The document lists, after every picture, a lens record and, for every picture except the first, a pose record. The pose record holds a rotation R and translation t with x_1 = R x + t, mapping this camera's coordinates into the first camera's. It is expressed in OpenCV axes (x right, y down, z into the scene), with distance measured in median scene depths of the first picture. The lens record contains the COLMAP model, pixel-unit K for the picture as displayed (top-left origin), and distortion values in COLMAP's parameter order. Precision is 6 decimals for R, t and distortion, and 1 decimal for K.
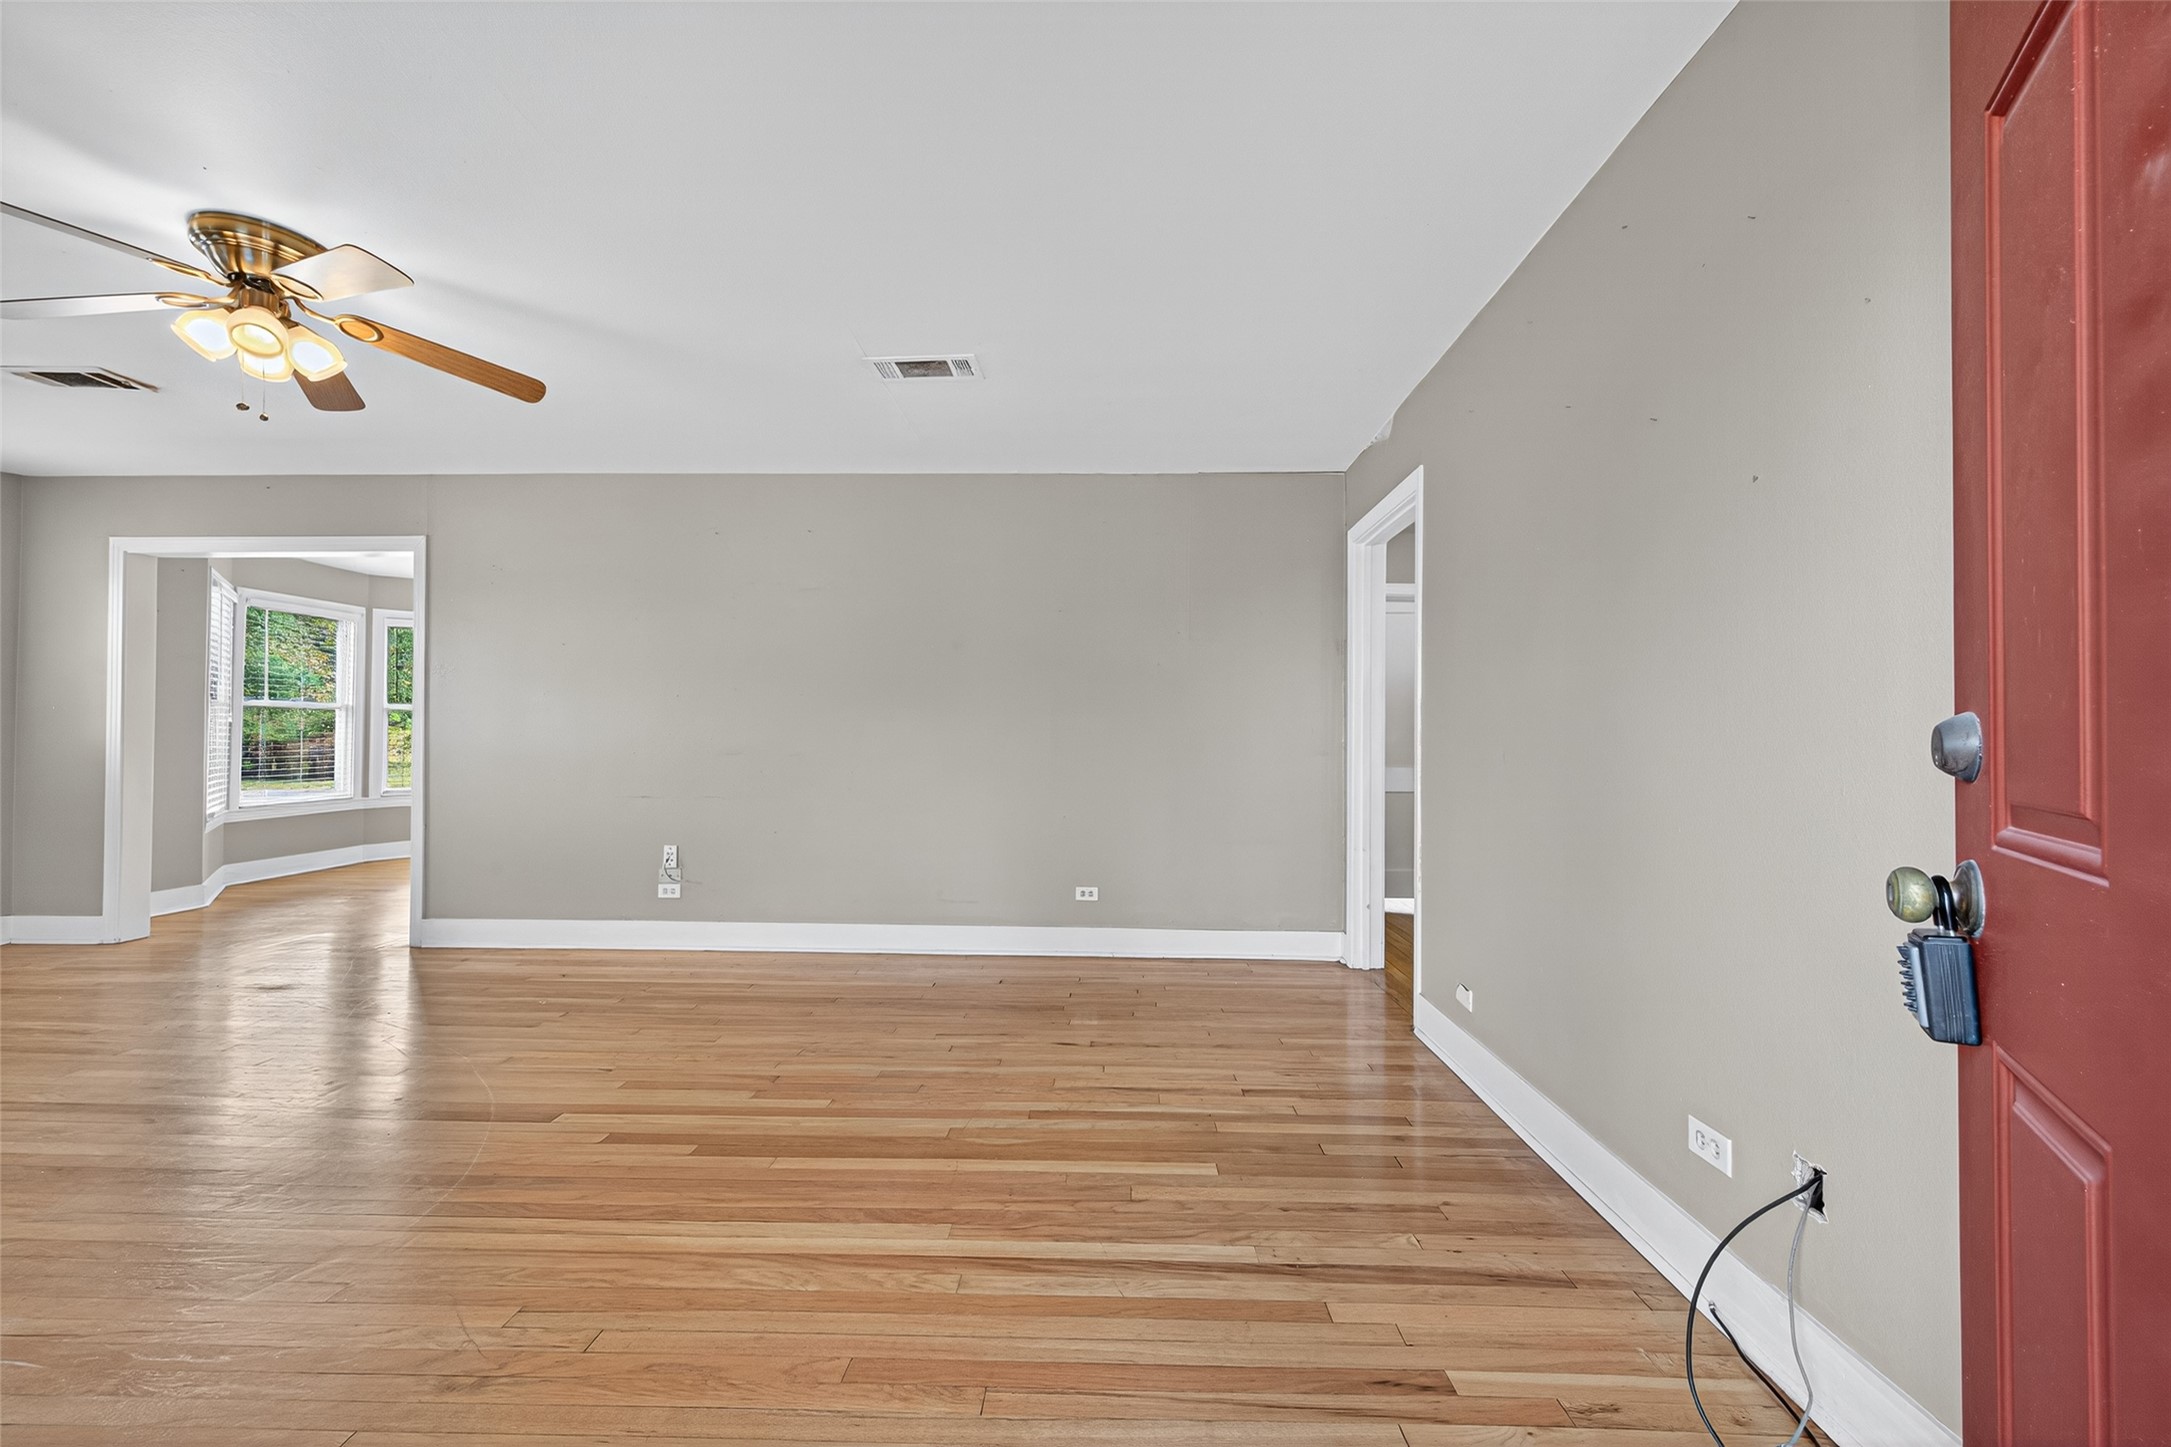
lens RADIAL K [[842.8, 0, 1085.7], [0, 842.8, 724.6], [0, 0, 1]] dist [0.003226, -0.000100]
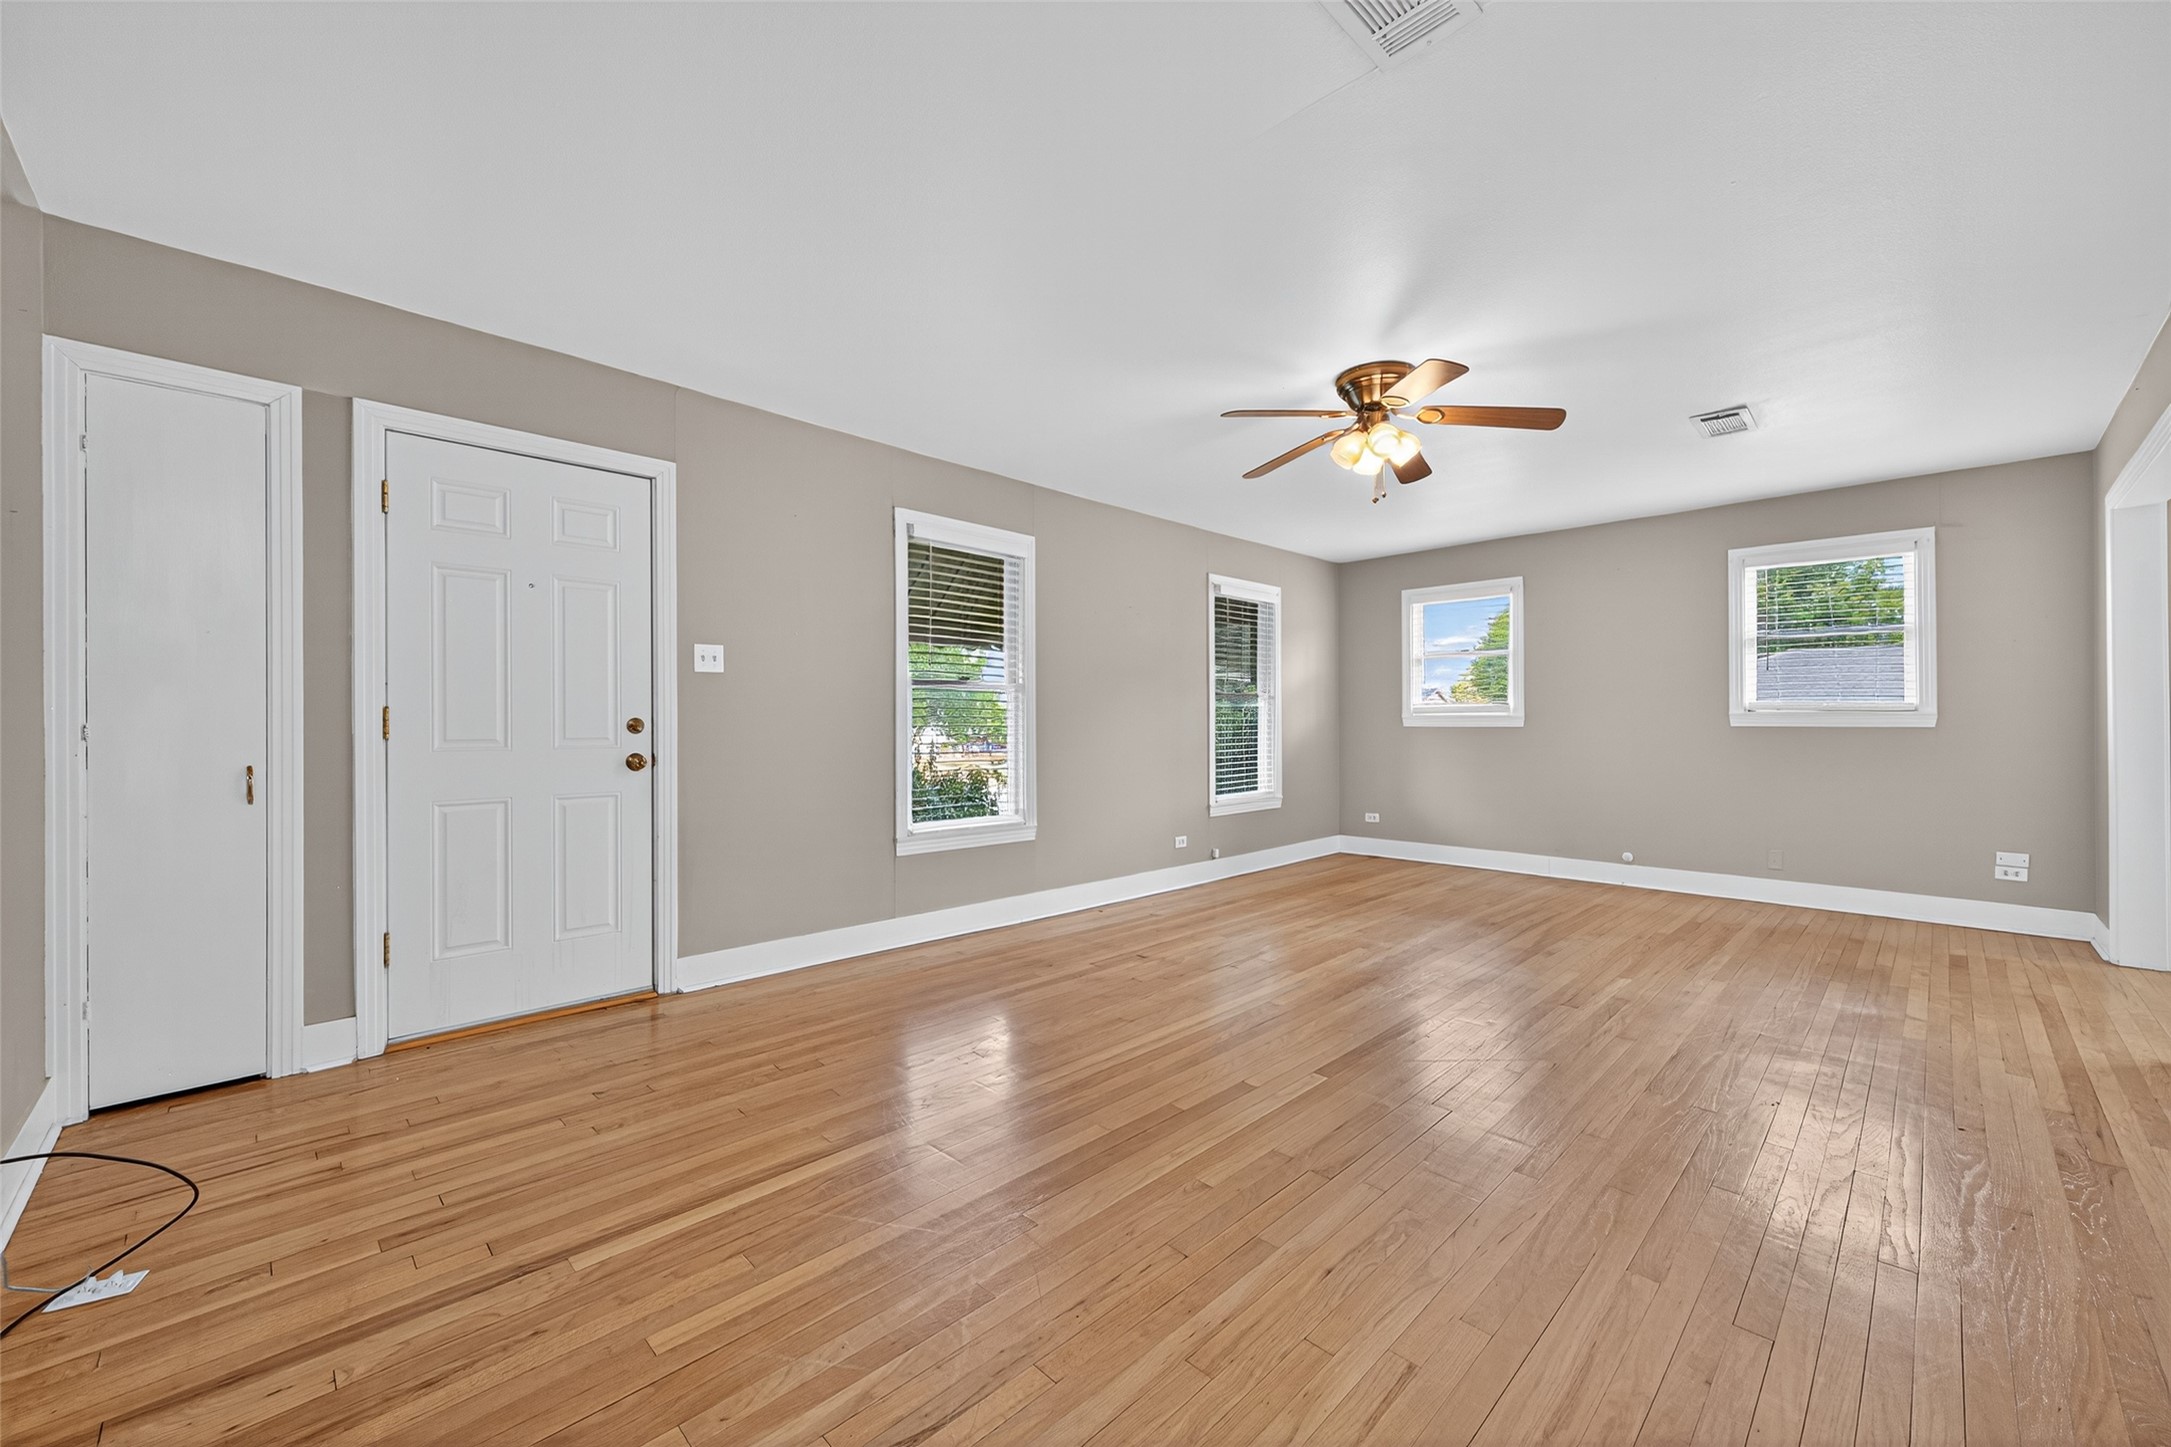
lens RADIAL K [[842.8, 0, 1093.1], [0, 842.8, 724.4], [0, 0, 1]] dist [0.003226, -0.000100]
pose [[-0.684204, -0.002128, -0.729288, 0.439410], [0.011406, 0.999842, -0.013618, 0.032394], [0.729201, -0.017635, -0.684072, 1.853771]]
